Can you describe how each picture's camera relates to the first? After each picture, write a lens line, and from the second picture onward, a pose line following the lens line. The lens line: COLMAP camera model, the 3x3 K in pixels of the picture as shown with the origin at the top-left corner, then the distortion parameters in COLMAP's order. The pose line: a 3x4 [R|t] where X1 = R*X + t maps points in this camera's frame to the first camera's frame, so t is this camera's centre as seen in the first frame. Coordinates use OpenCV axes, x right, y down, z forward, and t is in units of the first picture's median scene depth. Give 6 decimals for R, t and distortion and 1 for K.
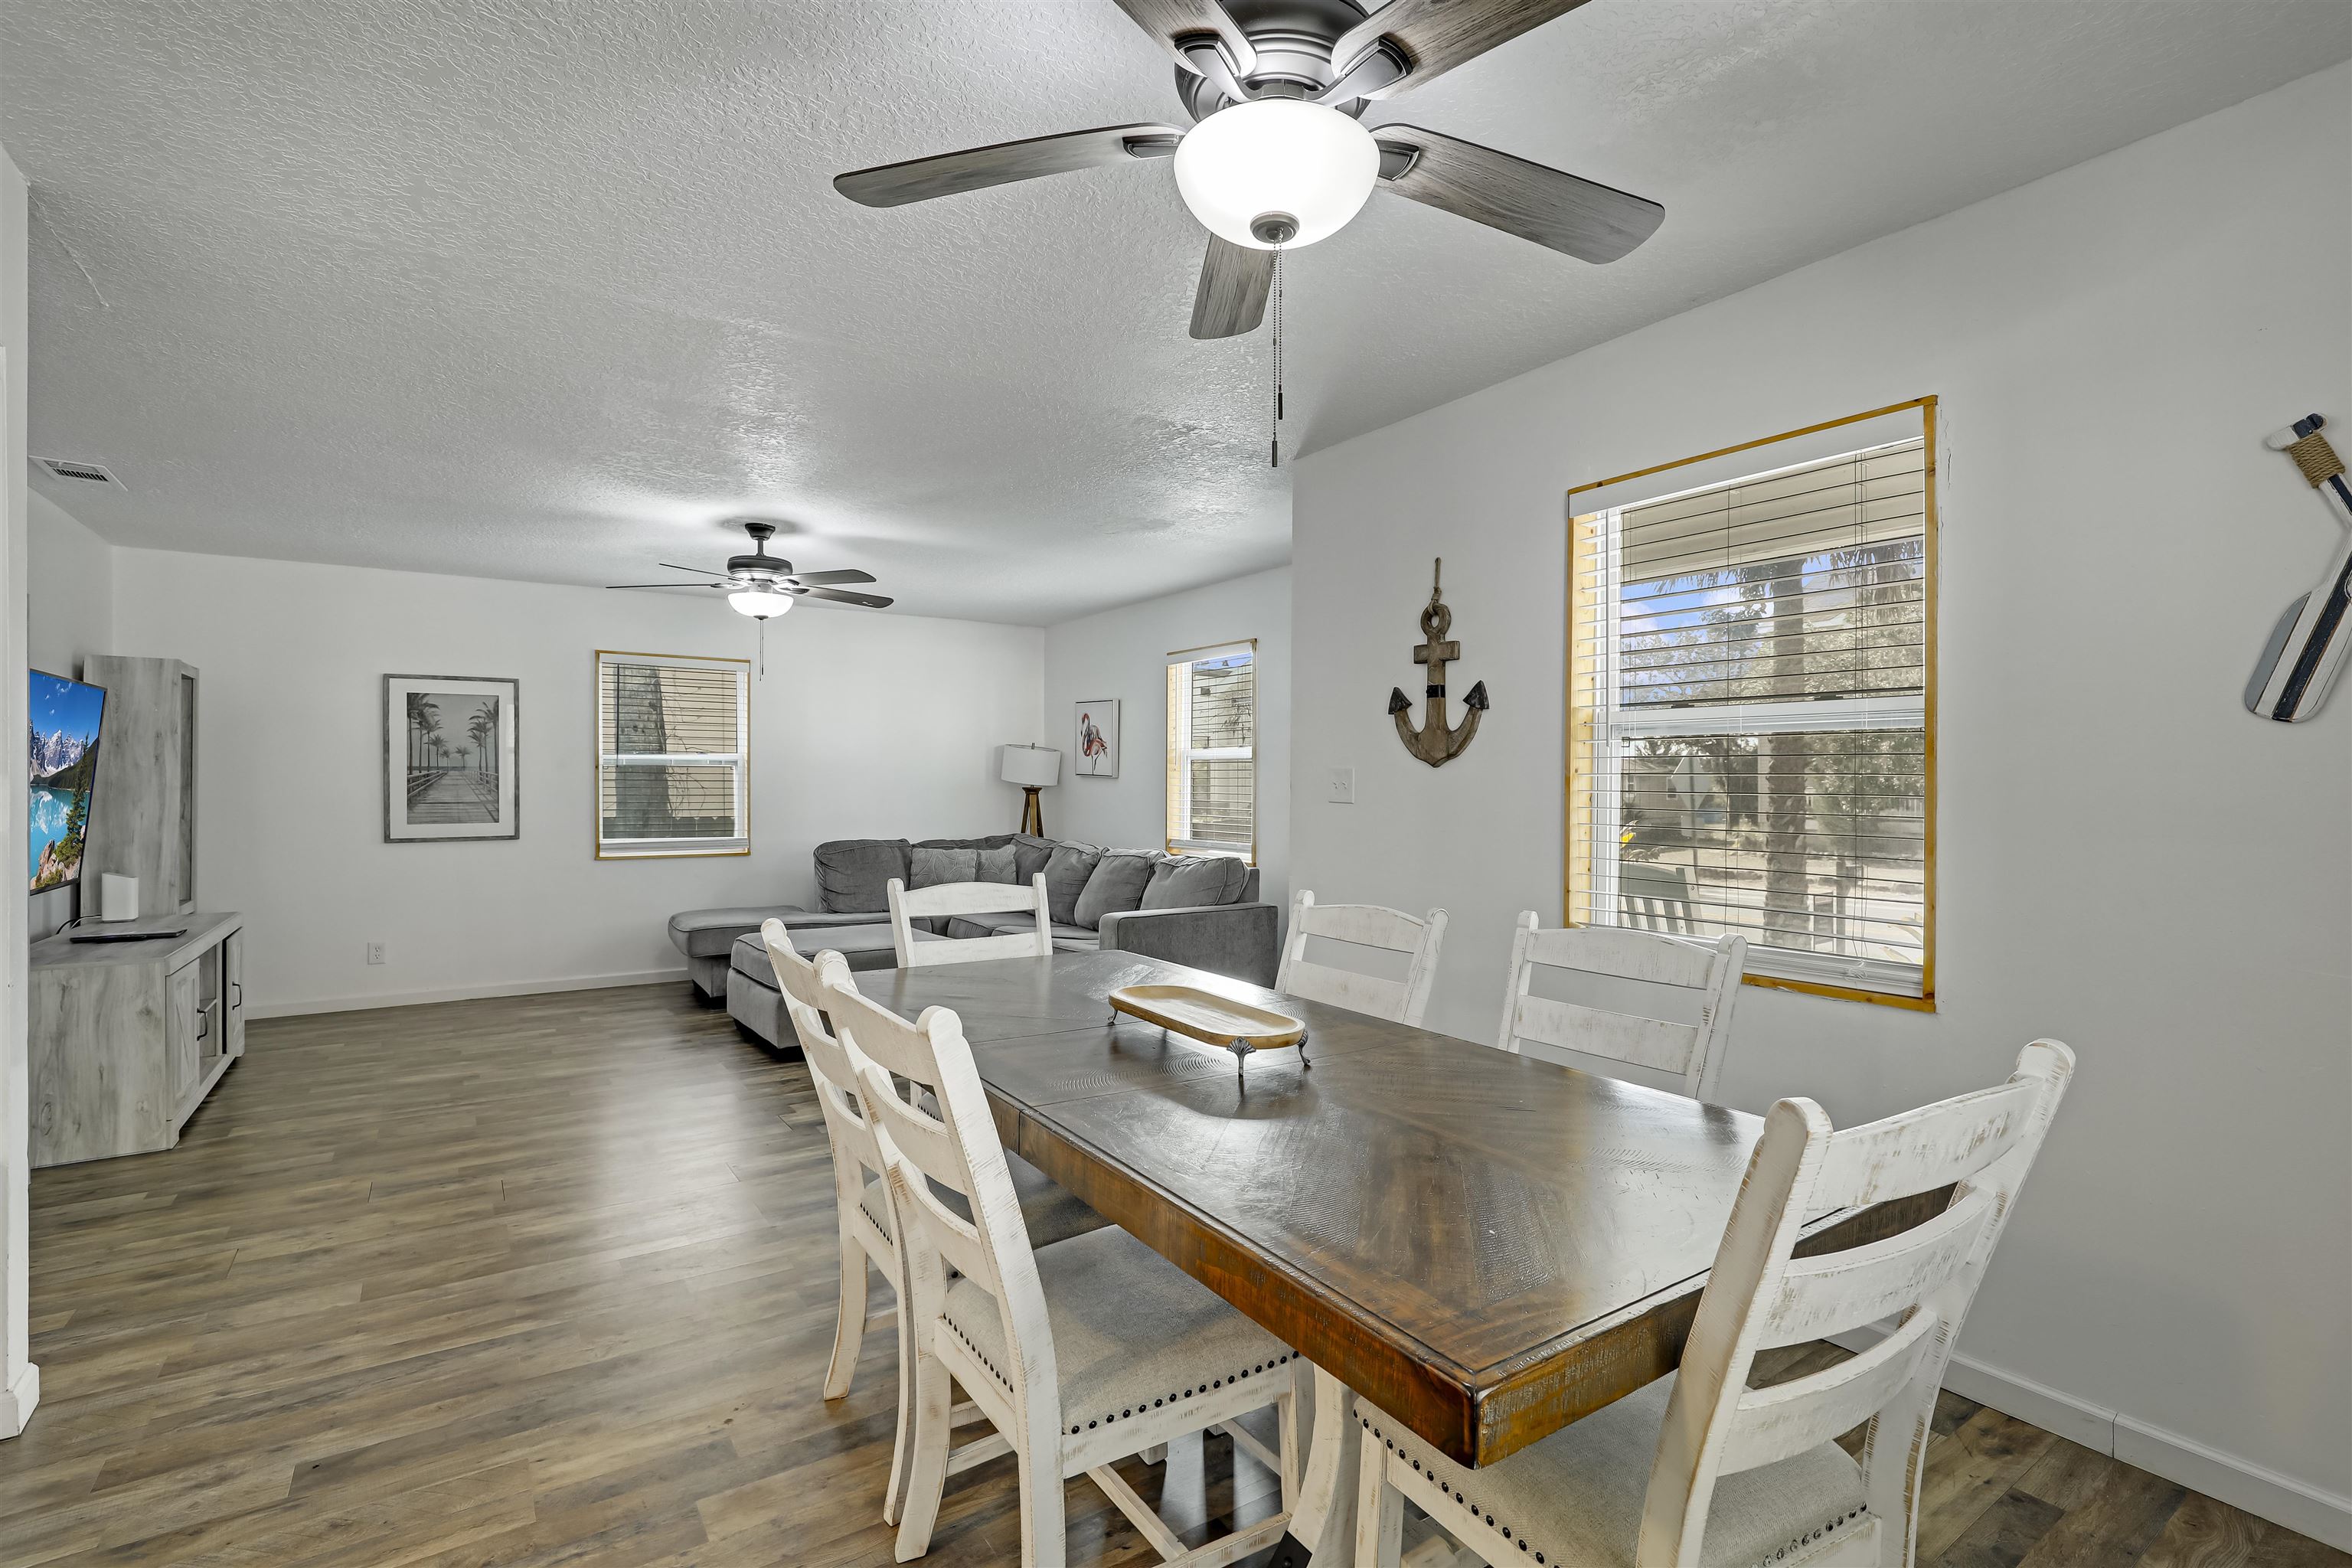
lens RADIAL K [[1062.2, 0, 1194.7], [0, 1062.2, 781.7], [0, 0, 1]] dist [-0.009973, 0.000490]
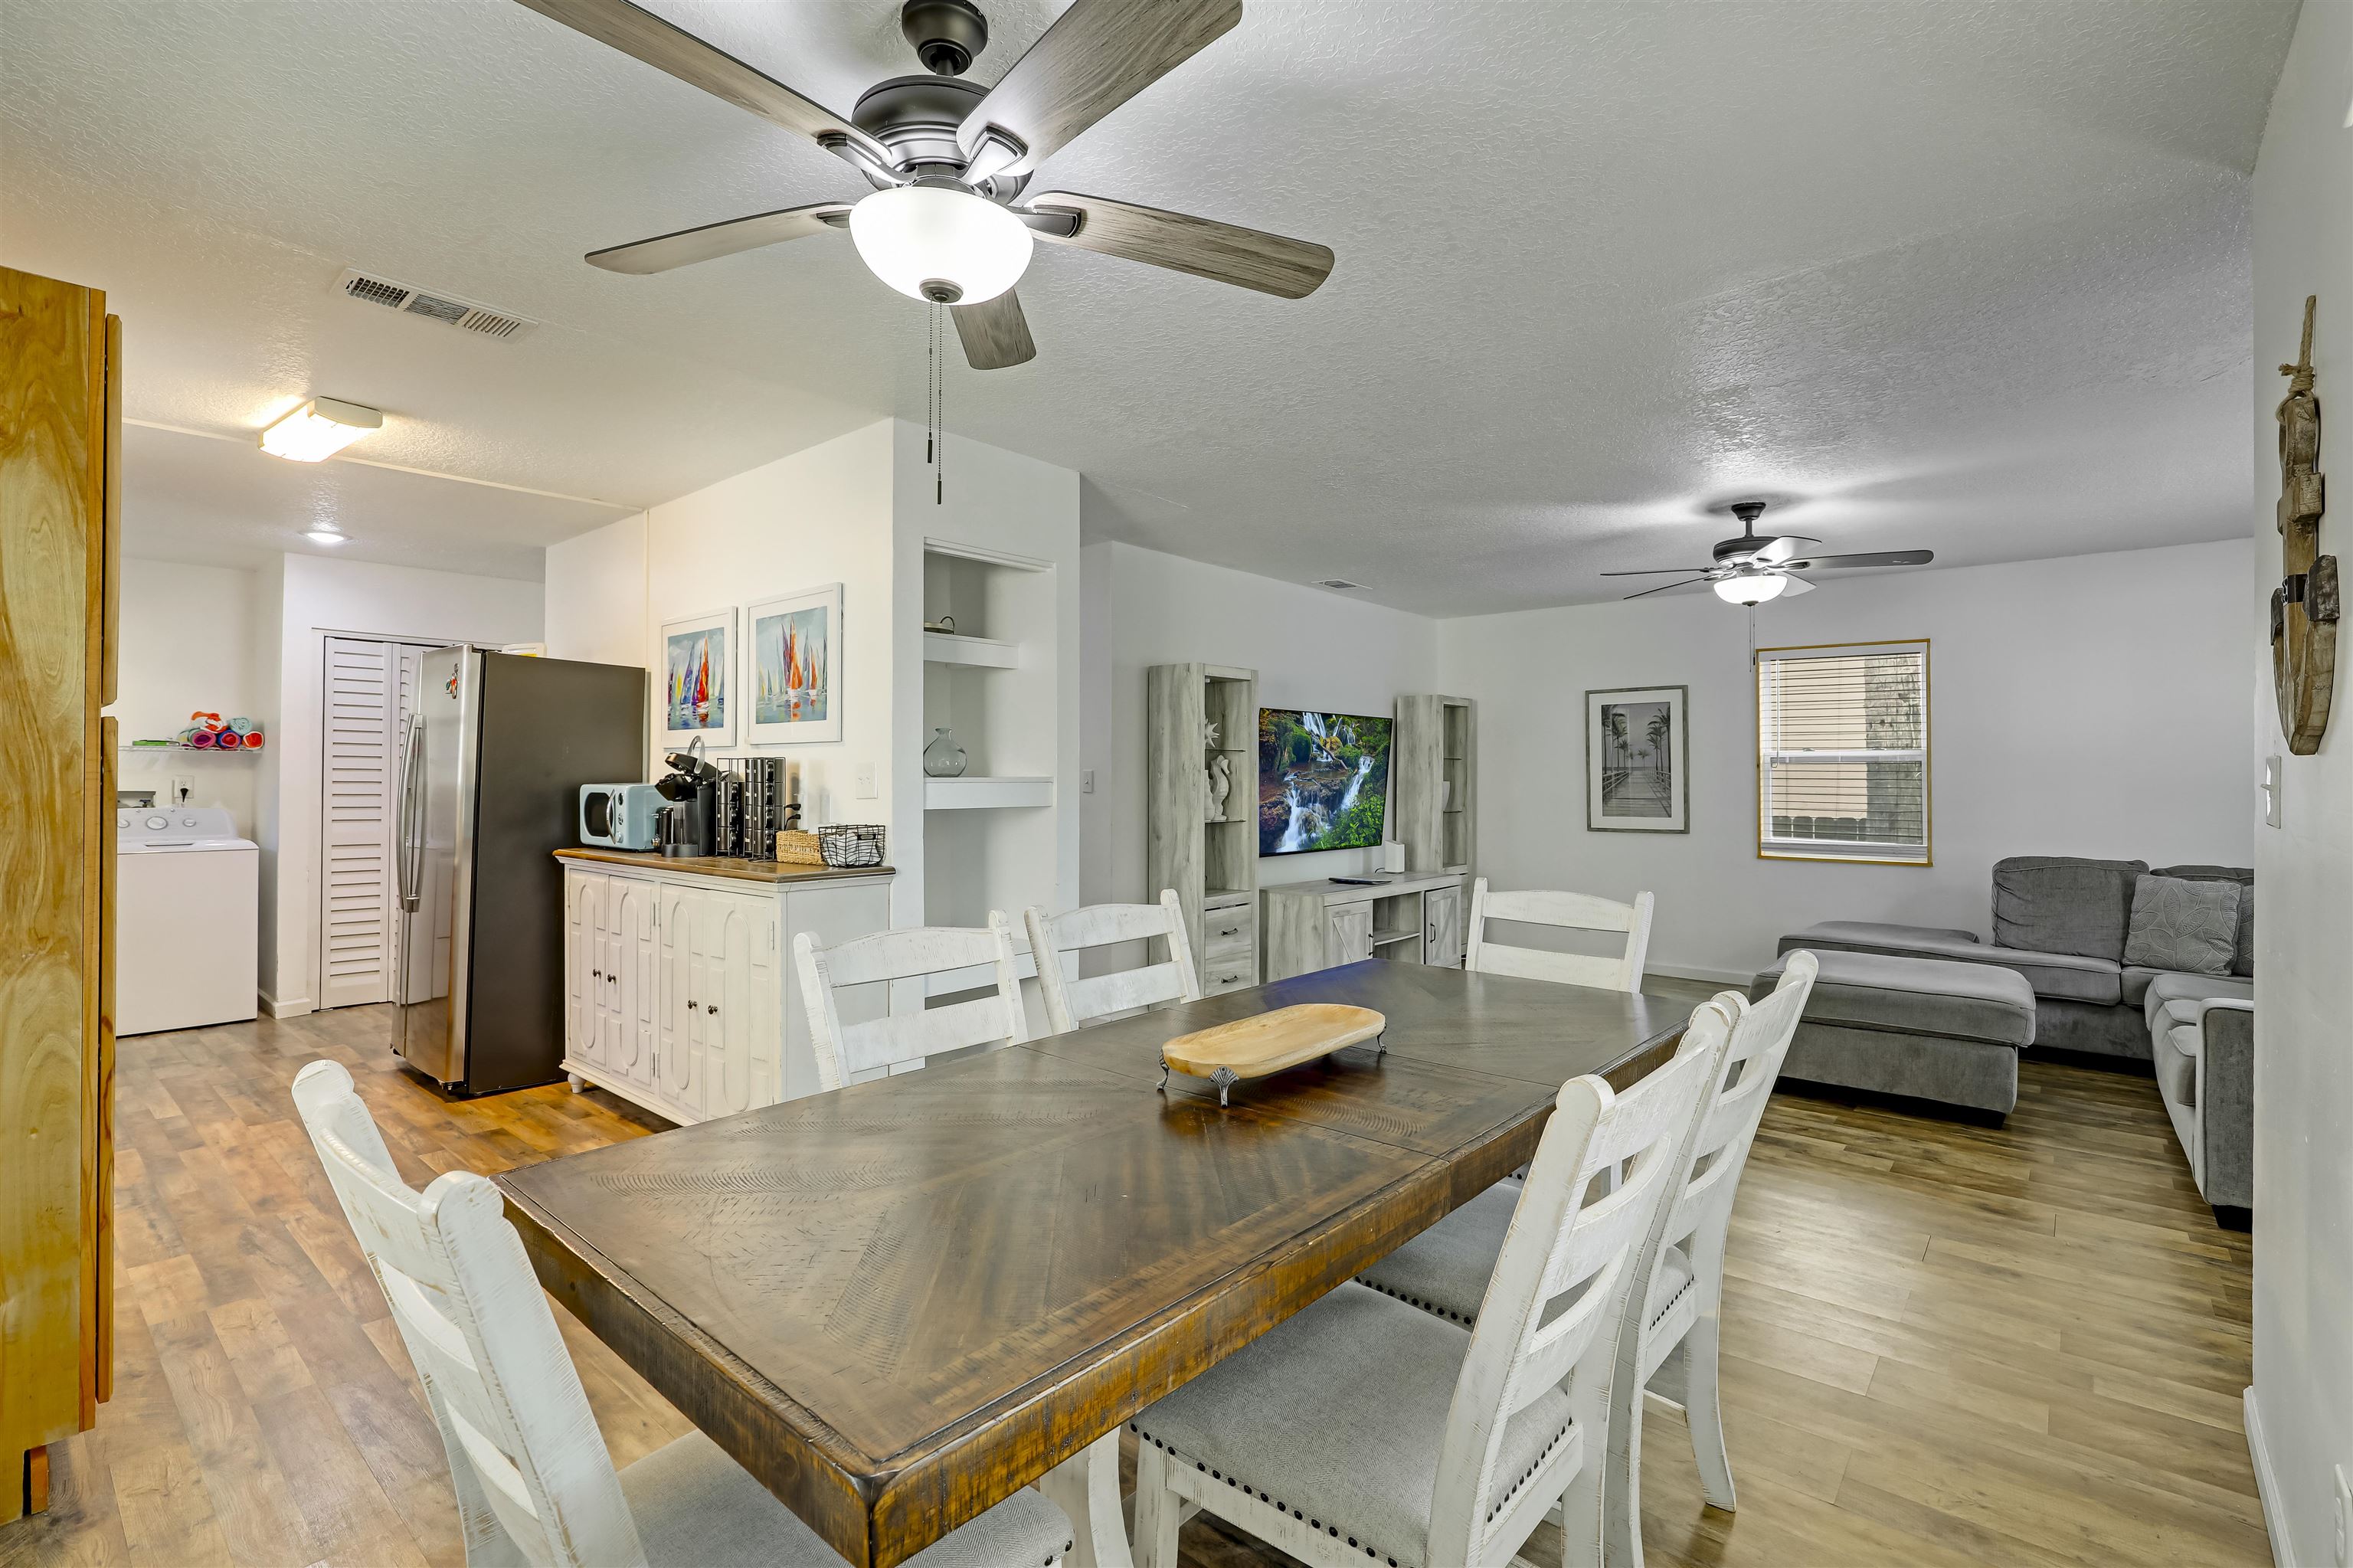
lens RADIAL K [[1090.7, 0, 1176.5], [0, 1090.7, 784.0], [0, 0, 1]] dist [-0.026889, 0.000500]
pose [[0.249646, 0.003604, -0.968331, 0.376002], [0.000644, 0.999992, 0.003888, -0.001209], [0.968337, -0.001594, 0.249641, 0.279958]]
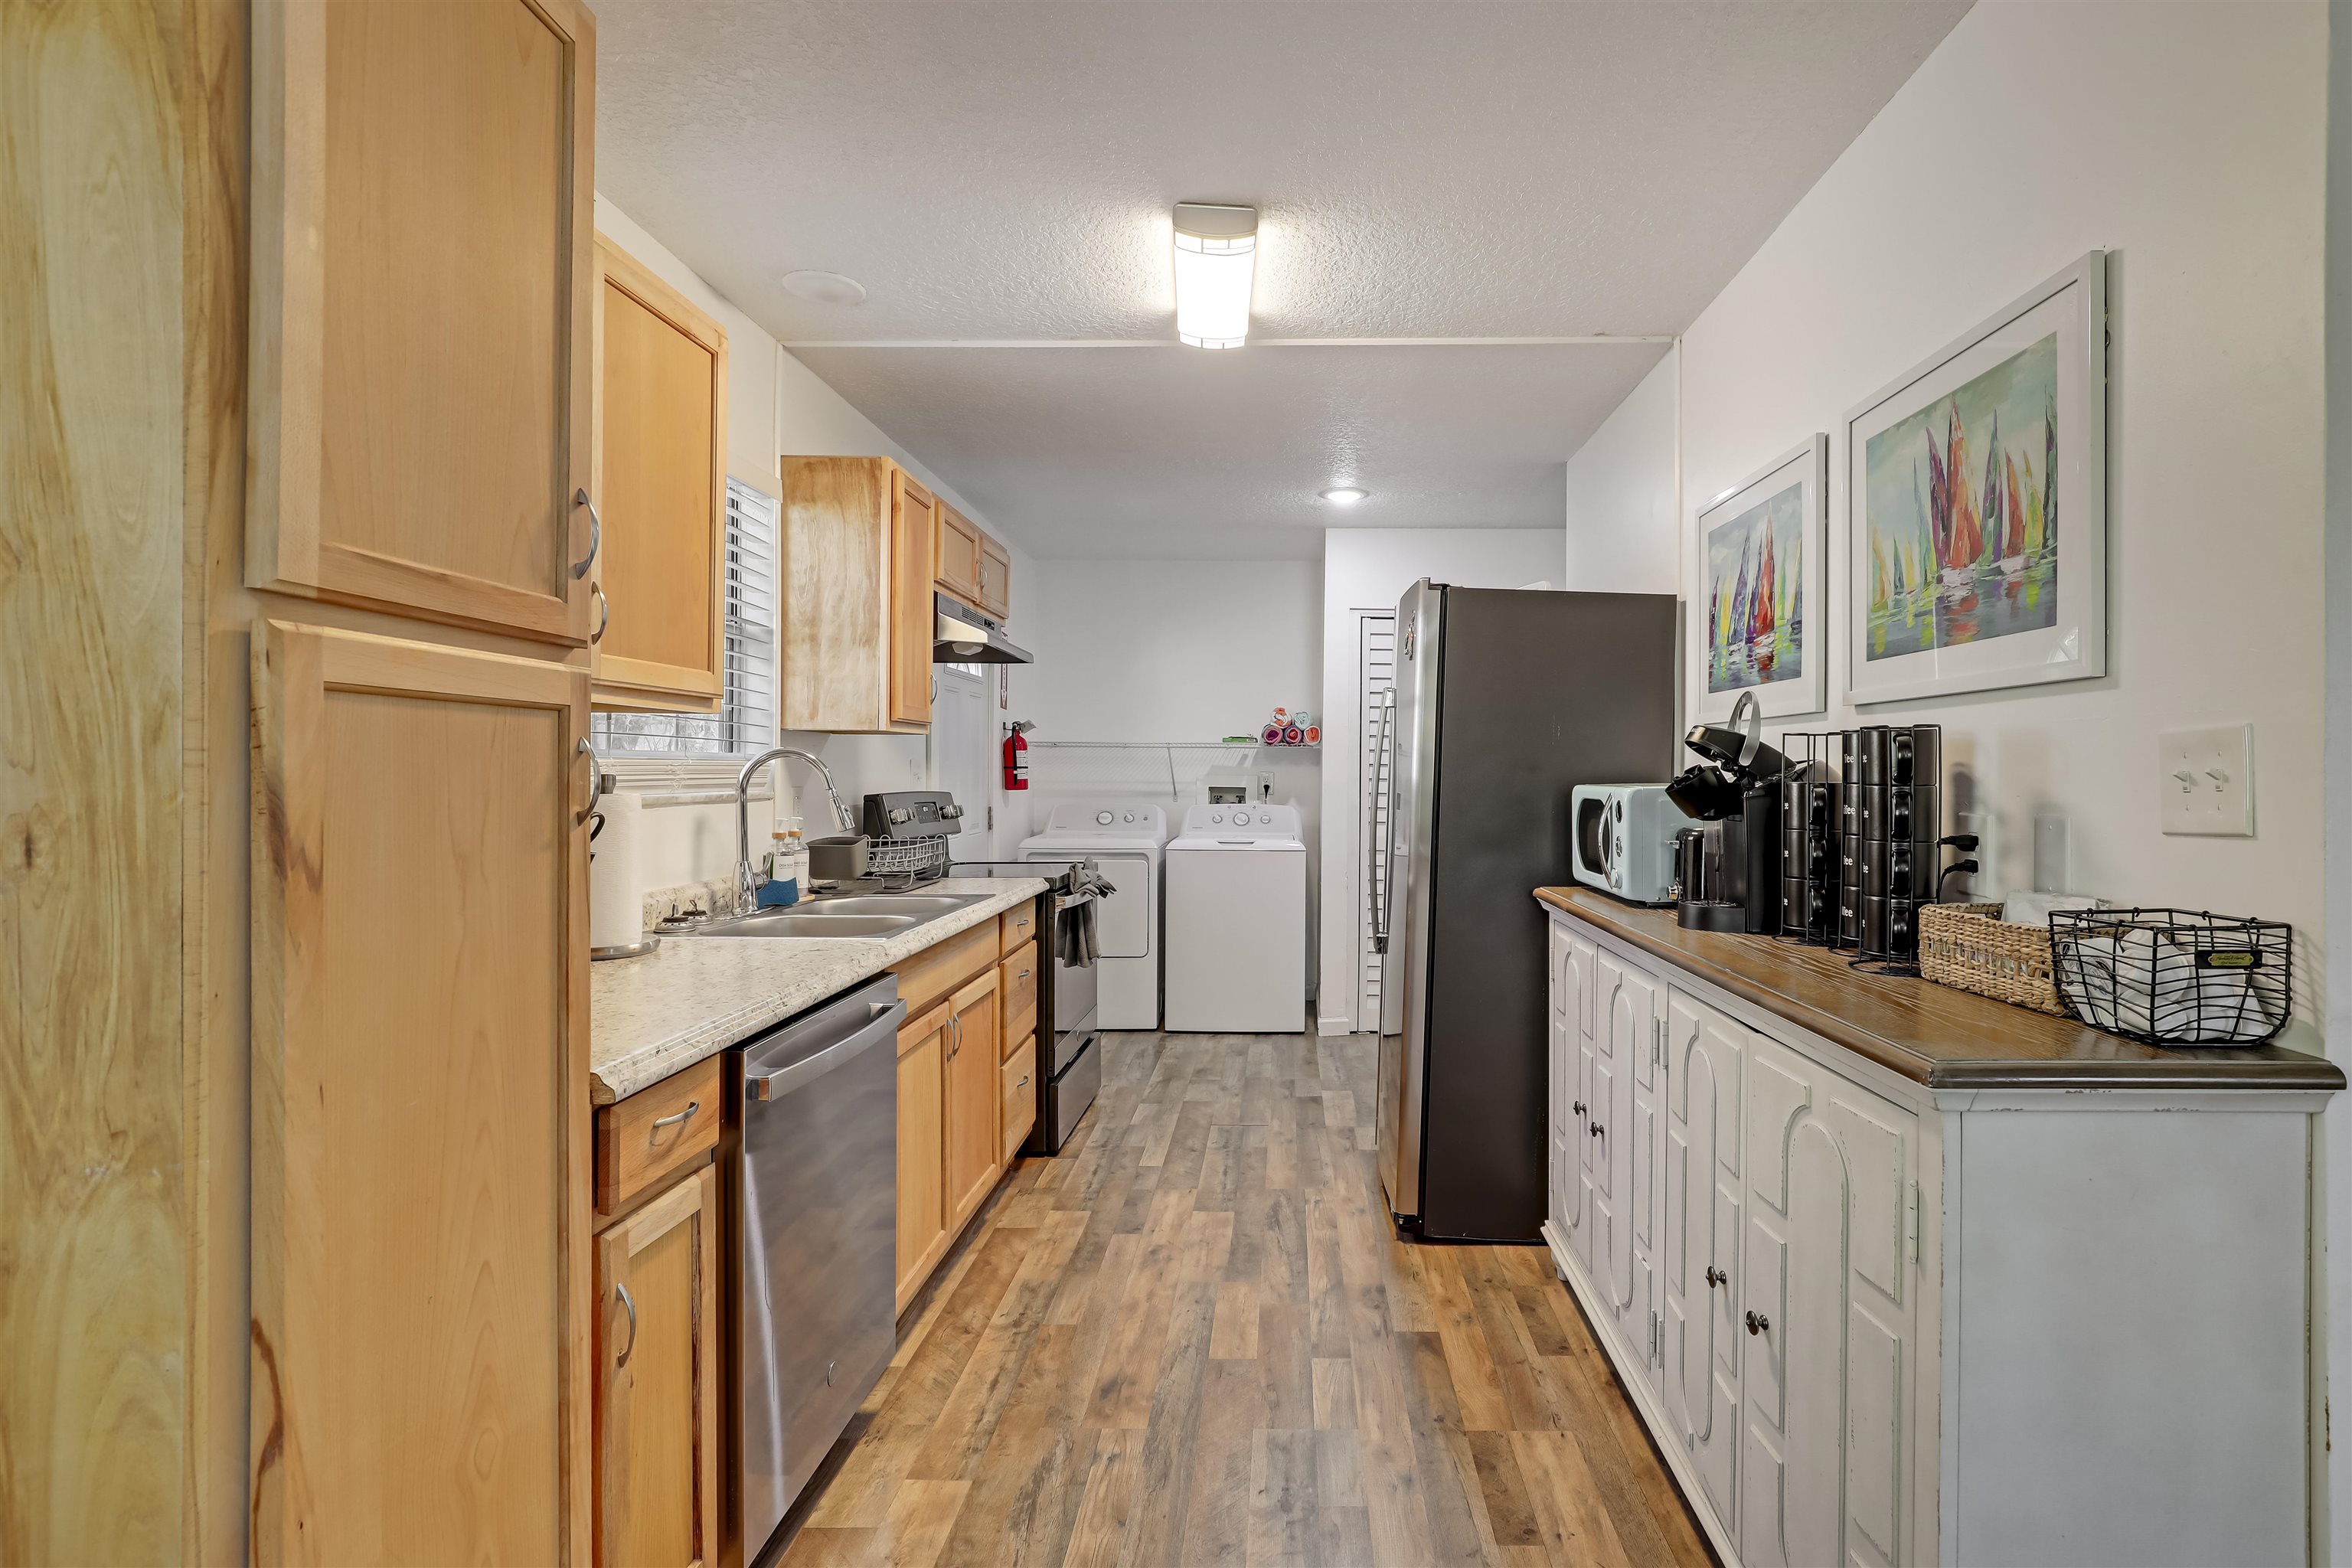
lens RADIAL K [[1095.8, 0, 1325.2], [0, 1095.8, 760.7], [0, 0, 1]] dist [-0.001852, 0.000290]
pose [[-0.545715, -0.015892, -0.837820, -0.052556], [-0.005330, 0.999866, -0.015495, -0.000746], [0.837954, -0.003990, -0.545726, 0.229873]]
